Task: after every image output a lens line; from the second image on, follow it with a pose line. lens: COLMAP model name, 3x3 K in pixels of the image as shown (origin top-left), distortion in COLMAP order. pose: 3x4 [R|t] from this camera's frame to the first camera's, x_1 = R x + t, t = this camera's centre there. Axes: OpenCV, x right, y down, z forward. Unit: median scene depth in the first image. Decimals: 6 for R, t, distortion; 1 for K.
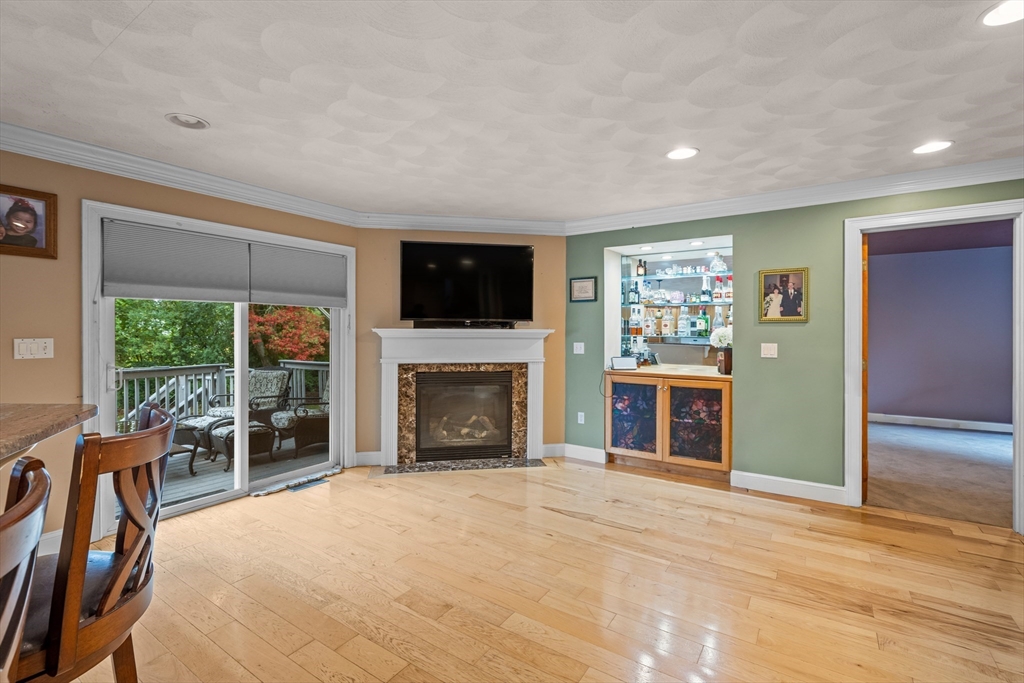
lens RADIAL K [[465.1, 0, 502.7], [0, 465.1, 333.2], [0, 0, 1]] dist [-0.005349, 0.002480]
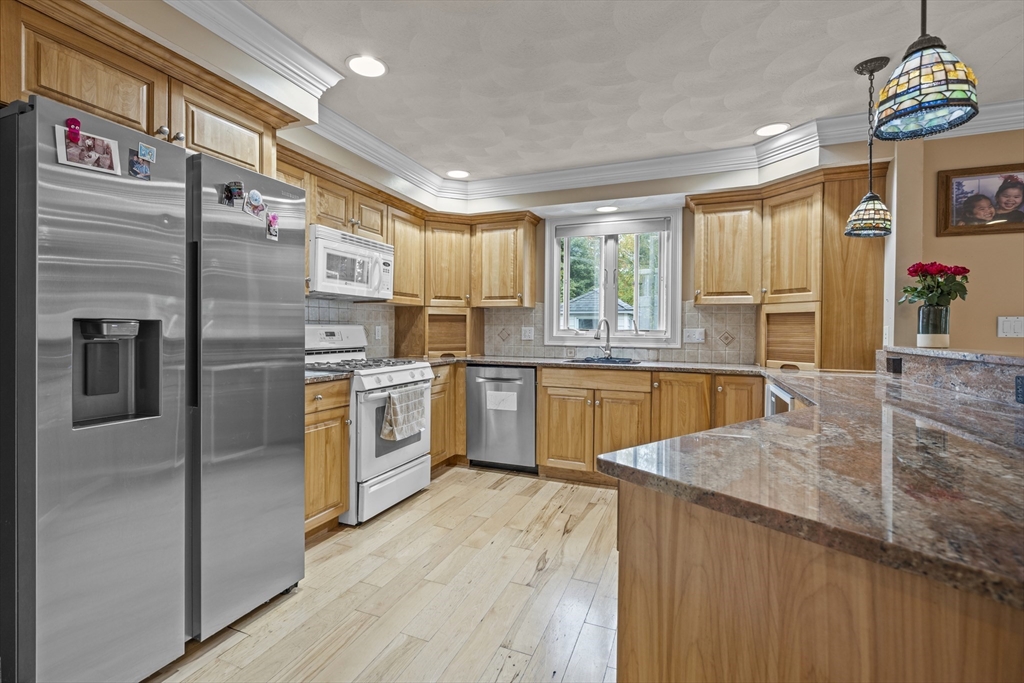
lens RADIAL K [[465.1, 0, 503.8], [0, 465.1, 334.0], [0, 0, 1]] dist [-0.005349, 0.002480]
pose [[0.210279, 0.008271, -0.977606, -0.168502], [-0.014112, 0.999886, 0.005425, 0.033742], [0.977539, 0.012655, 0.210372, -0.148634]]
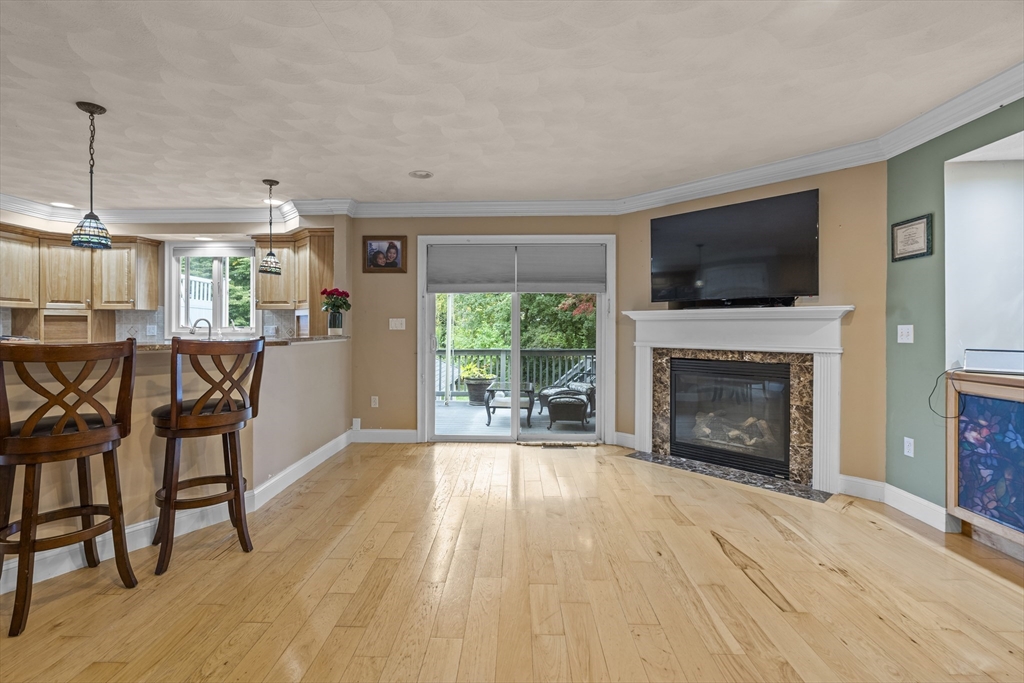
lens RADIAL K [[465.1, 0, 497.6], [0, 465.1, 326.3], [0, 0, 1]] dist [-0.005349, 0.002480]
pose [[0.534406, -0.004307, -0.845217, 0.413546], [-0.006064, 0.999942, -0.008930, 0.032178], [0.845206, 0.009898, 0.534349, 0.216363]]
